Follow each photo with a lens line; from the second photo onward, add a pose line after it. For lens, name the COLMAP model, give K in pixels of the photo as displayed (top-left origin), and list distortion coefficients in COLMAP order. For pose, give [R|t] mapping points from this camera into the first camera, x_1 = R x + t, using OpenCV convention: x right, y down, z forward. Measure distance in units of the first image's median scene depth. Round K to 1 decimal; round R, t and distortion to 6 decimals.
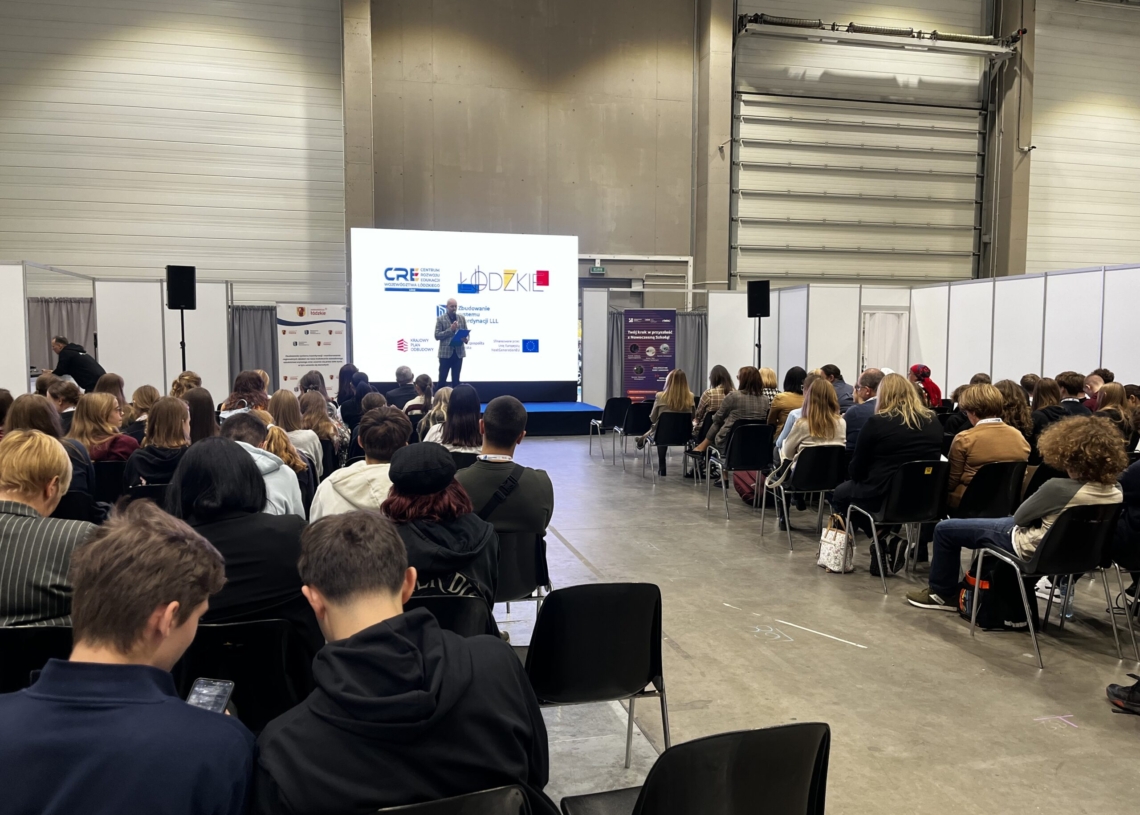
lens RADIAL K [[897.2, 0, 570.0], [0, 897.2, 407.5], [0, 0, 1]] dist [0.089482, -0.133512]
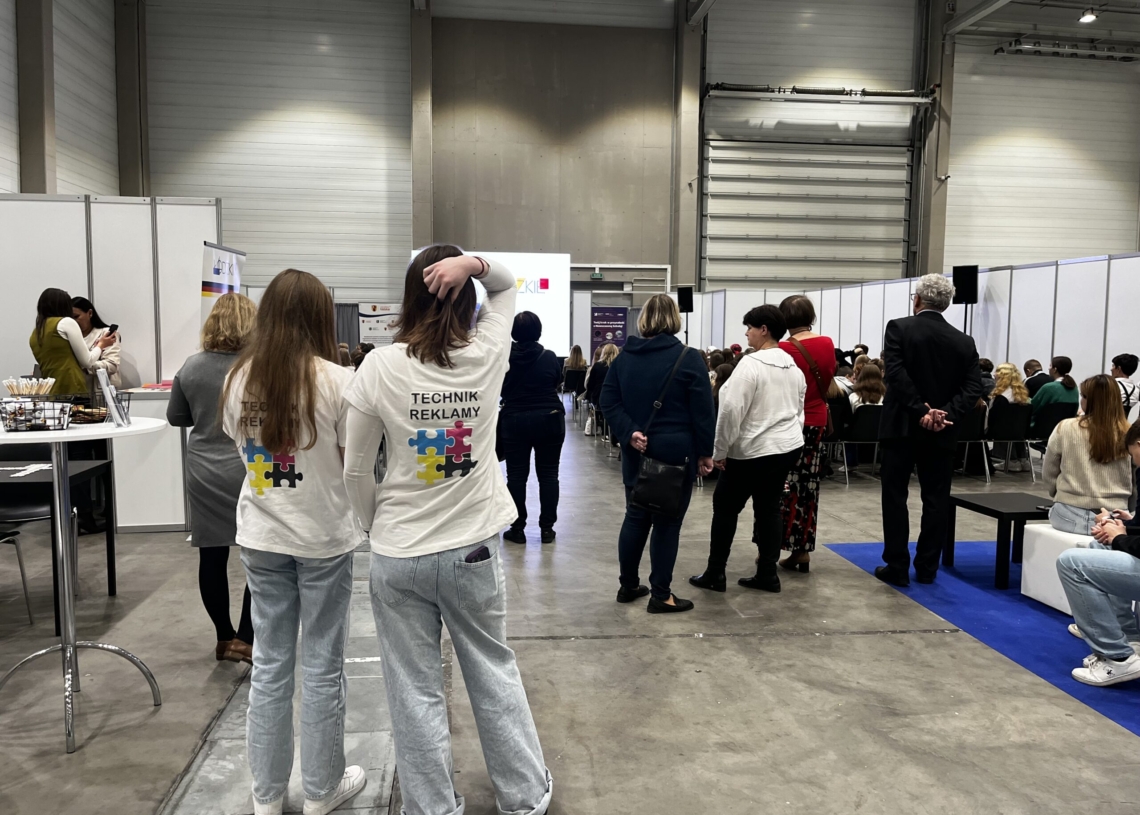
lens RADIAL K [[897.2, 0, 570.0], [0, 897.2, 407.5], [0, 0, 1]] dist [0.089482, -0.133512]
pose [[0.993371, 0.016250, -0.113798, 0.144117], [-0.014628, 0.999779, 0.015074, 0.024366], [0.114018, -0.013310, 0.993390, -0.336882]]
